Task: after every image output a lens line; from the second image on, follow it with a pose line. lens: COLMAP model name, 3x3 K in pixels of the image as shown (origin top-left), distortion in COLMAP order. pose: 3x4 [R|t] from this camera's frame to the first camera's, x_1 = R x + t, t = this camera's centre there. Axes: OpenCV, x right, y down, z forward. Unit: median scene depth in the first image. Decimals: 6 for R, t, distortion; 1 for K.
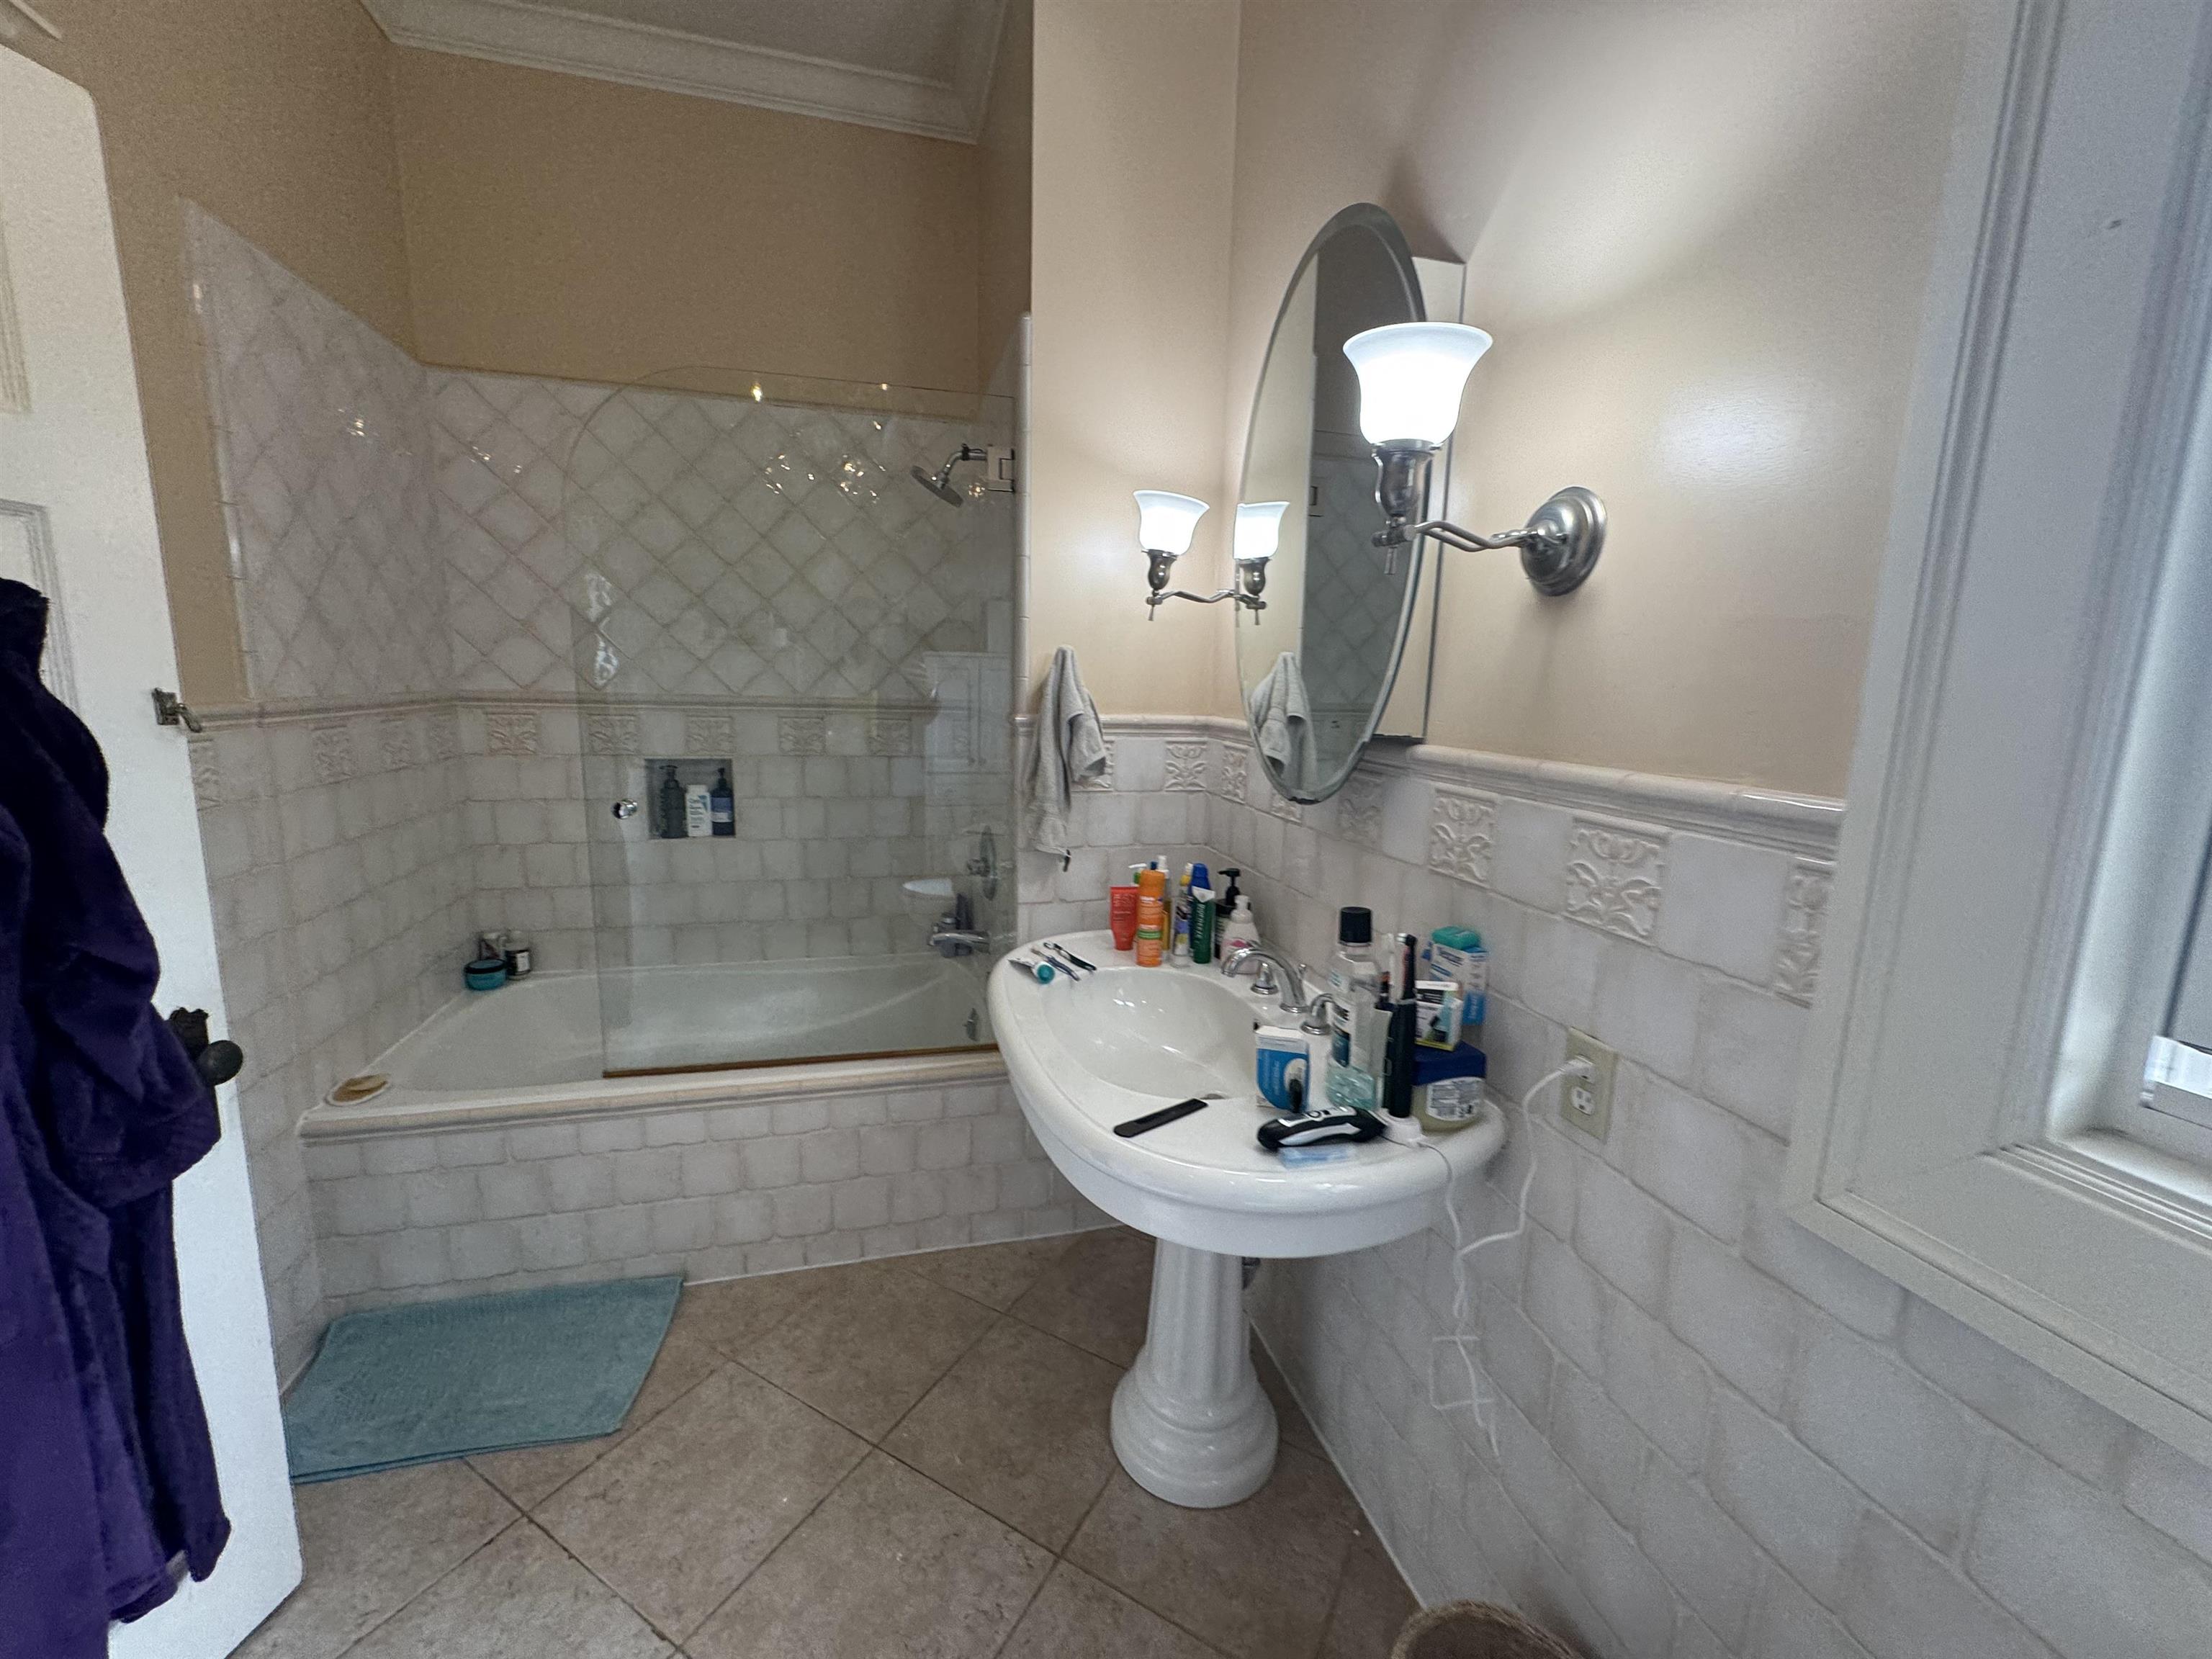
lens RADIAL K [[881.2, 0, 1101.0], [0, 881.2, 830.6], [0, 0, 1]] dist [-0.002949, -0.000257]
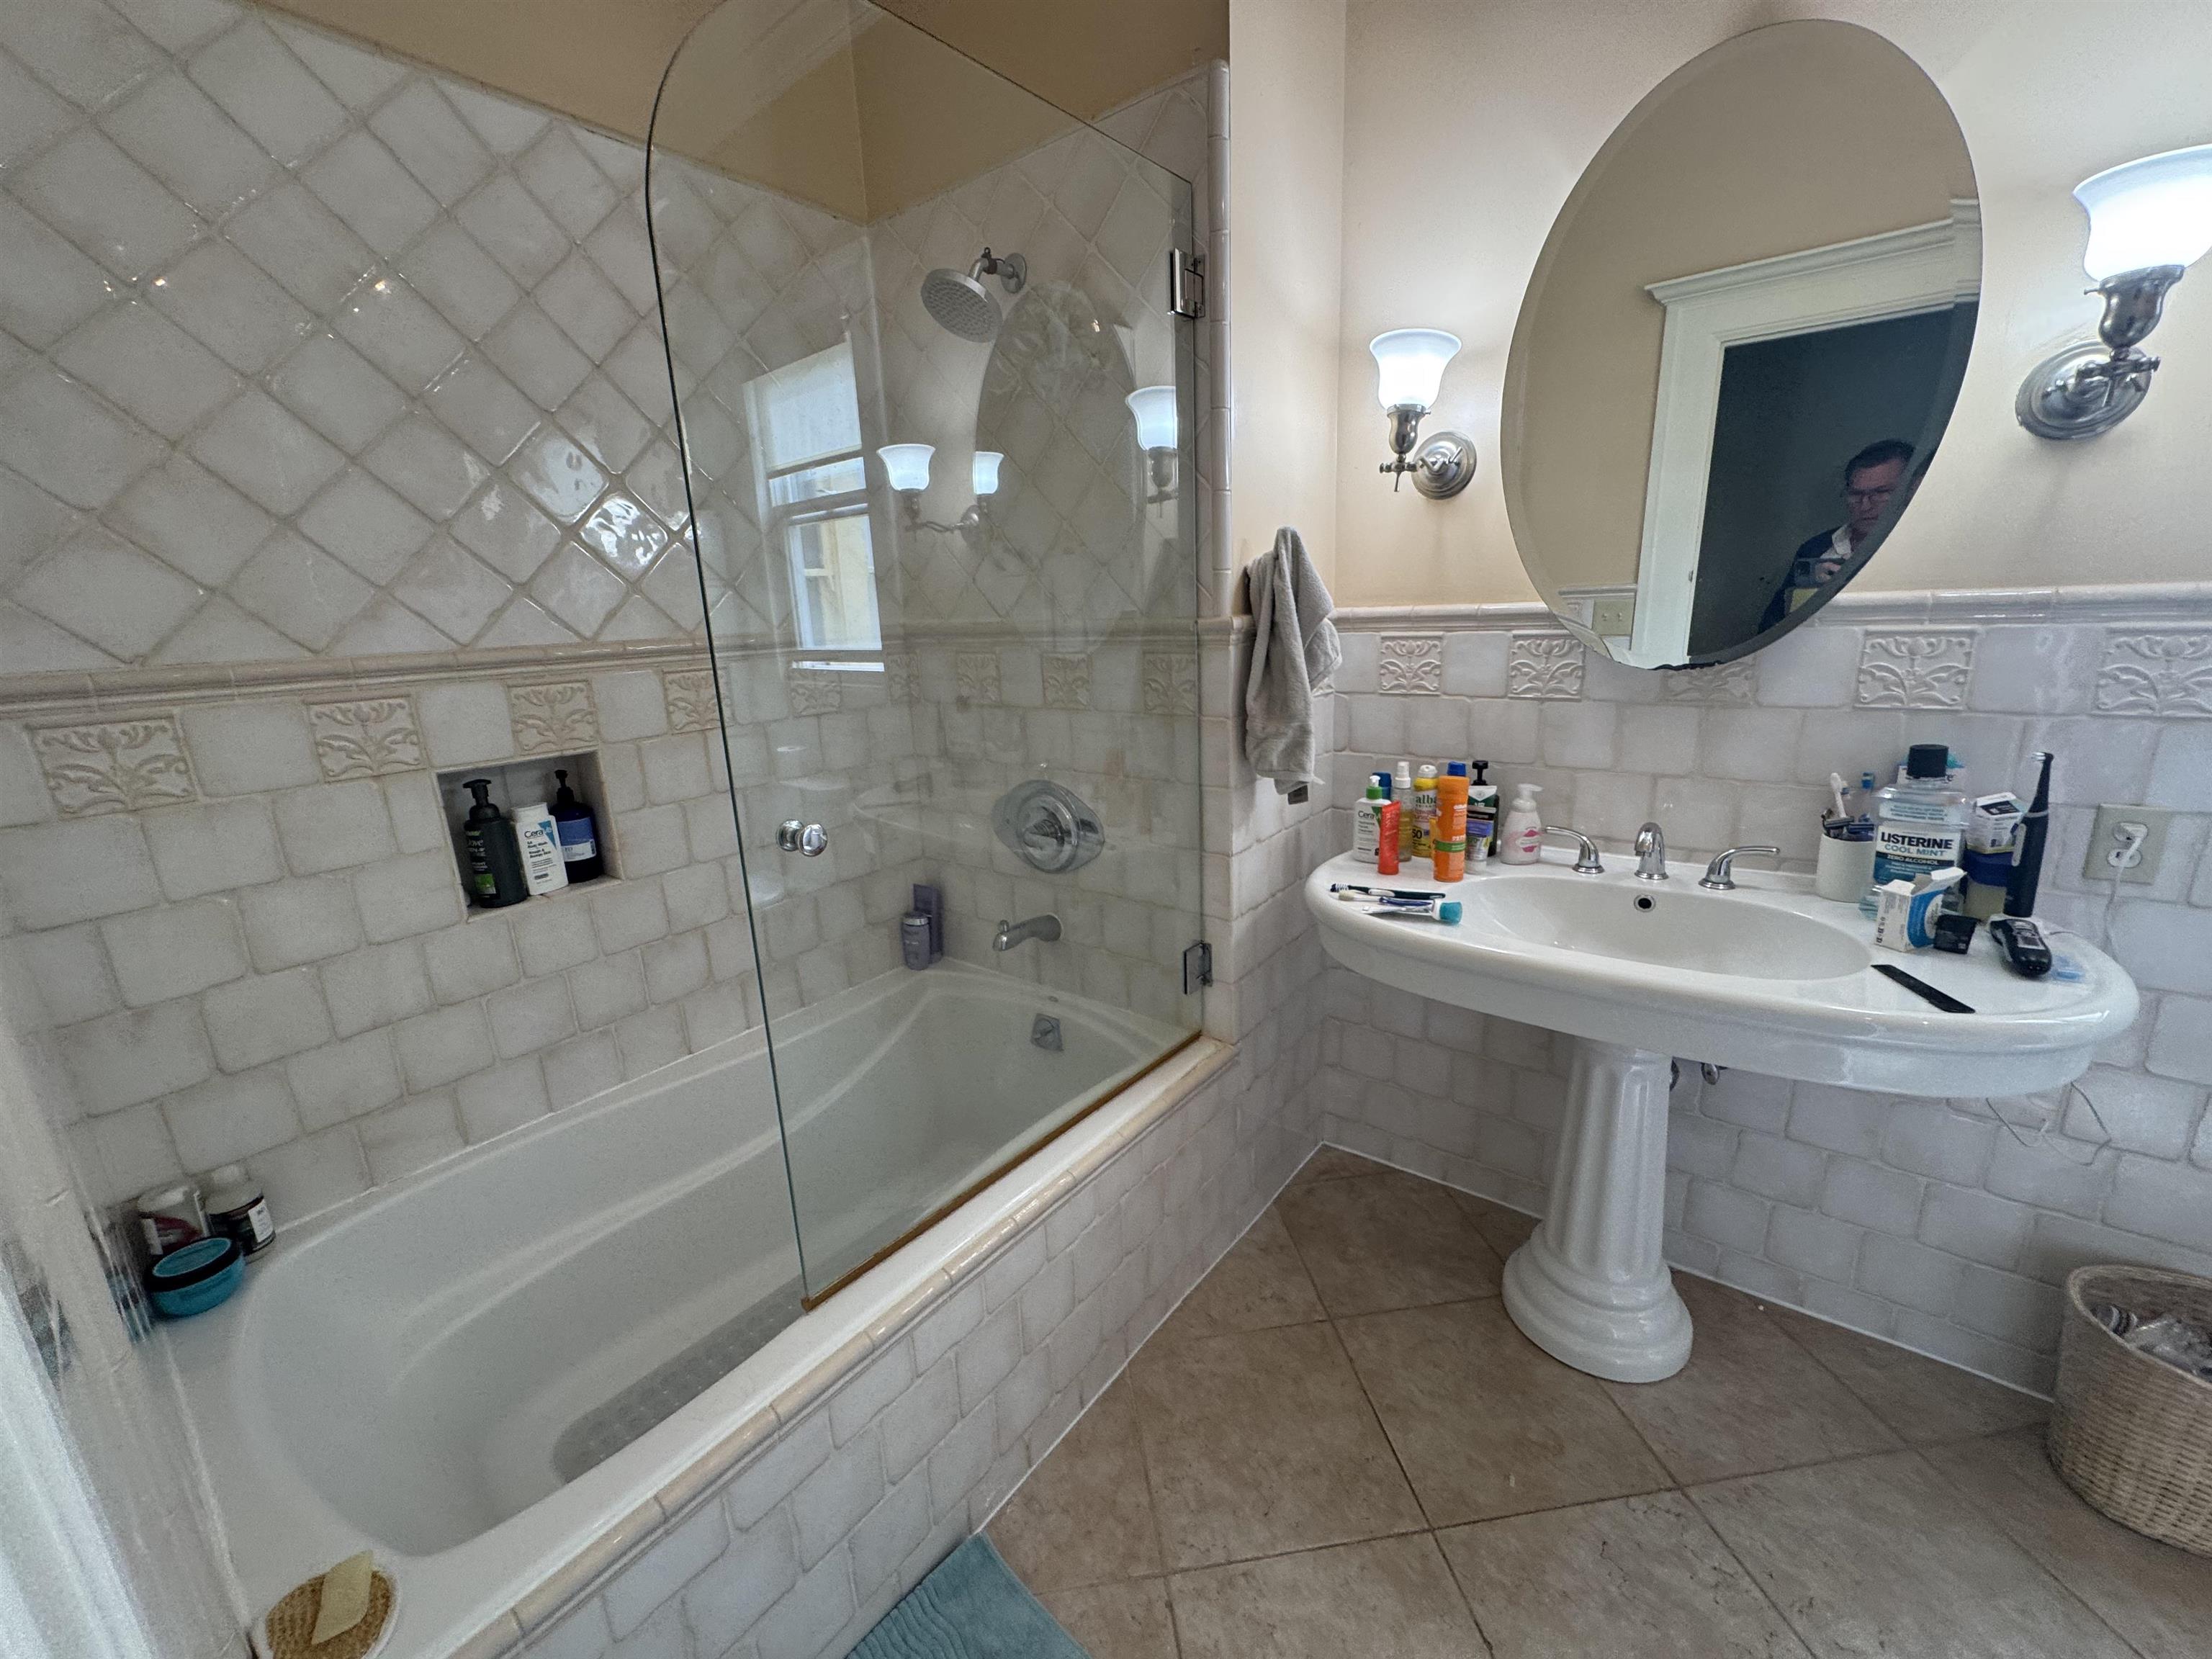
lens RADIAL K [[881.2, 0, 1101.0], [0, 881.2, 830.6], [0, 0, 1]] dist [-0.002949, -0.000257]
pose [[0.798454, -0.207940, 0.565006, -0.521868], [0.164808, 0.978106, 0.127072, -0.050773], [-0.579059, -0.008344, 0.815243, 0.332323]]
